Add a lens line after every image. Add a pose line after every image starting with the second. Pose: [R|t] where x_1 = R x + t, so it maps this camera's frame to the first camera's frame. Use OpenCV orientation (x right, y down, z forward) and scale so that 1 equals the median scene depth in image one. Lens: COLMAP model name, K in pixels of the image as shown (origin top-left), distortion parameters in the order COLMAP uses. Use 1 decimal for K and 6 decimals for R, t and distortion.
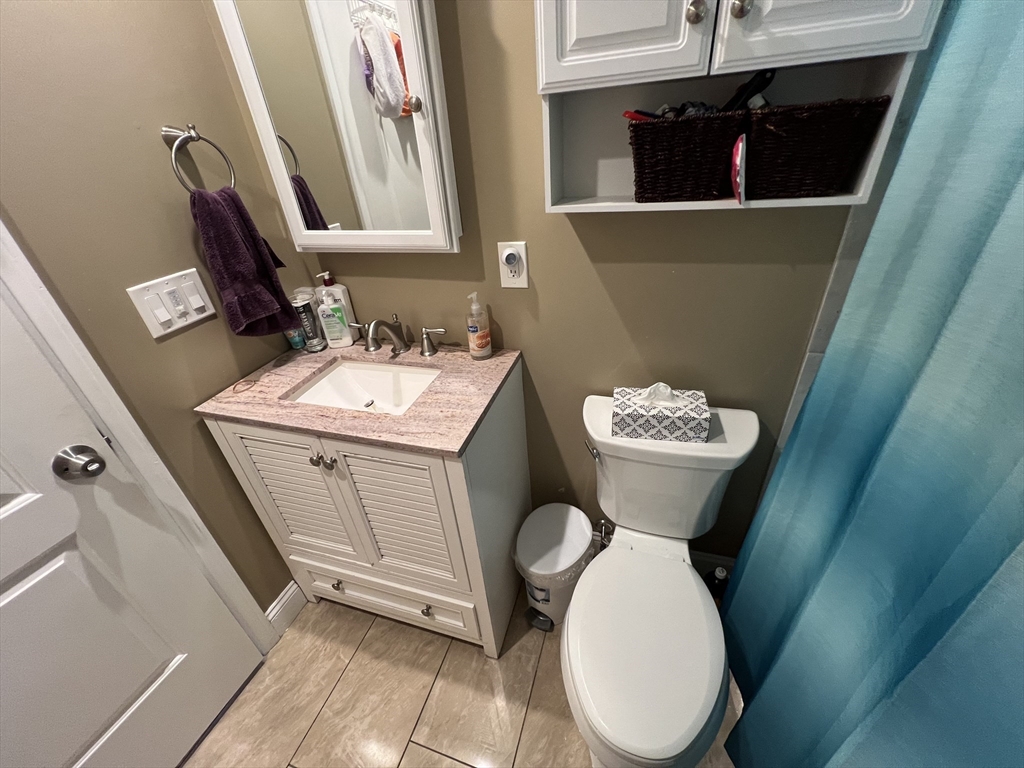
lens RADIAL K [[409.9, 0, 513.0], [0, 409.9, 383.2], [0, 0, 1]] dist [-0.001382, -0.000187]
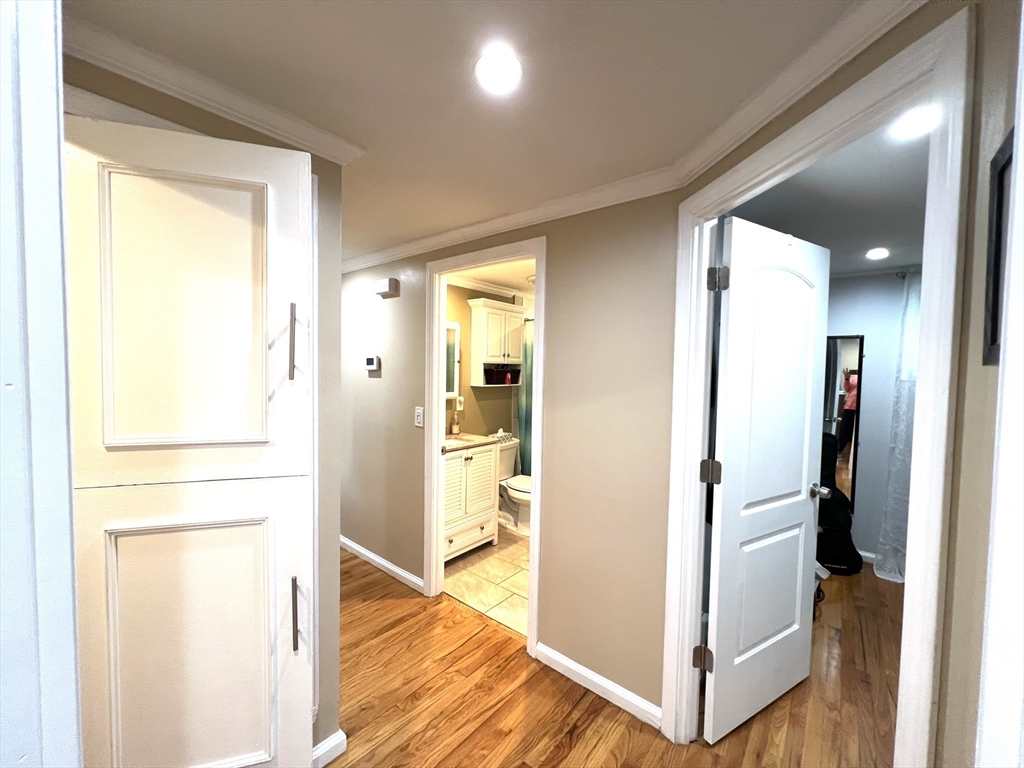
lens RADIAL K [[409.9, 0, 513.0], [0, 409.9, 383.2], [0, 0, 1]] dist [-0.001382, -0.000187]
pose [[0.373569, 0.040827, 0.926703, -3.126186], [0.436940, 0.873511, -0.214621, 0.494798], [-0.818248, 0.485090, 0.308478, -0.468985]]
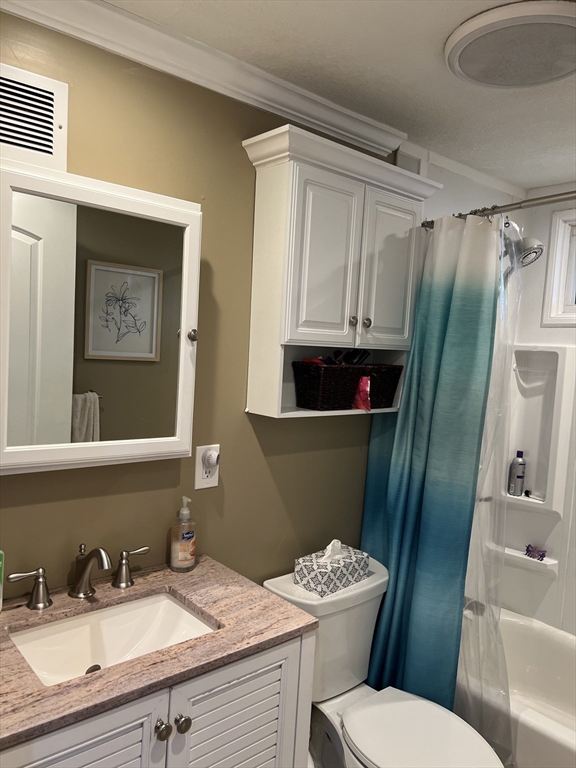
lens RADIAL K [[573.3, 0, 288.0], [0, 573.3, 384.0], [0, 0, 1]] dist [0.096981, -0.133402]
pose [[0.527452, 0.038092, 0.848731, -1.263543], [0.353644, 0.898489, -0.260102, -0.020143], [-0.772483, 0.437340, 0.460439, 0.066051]]
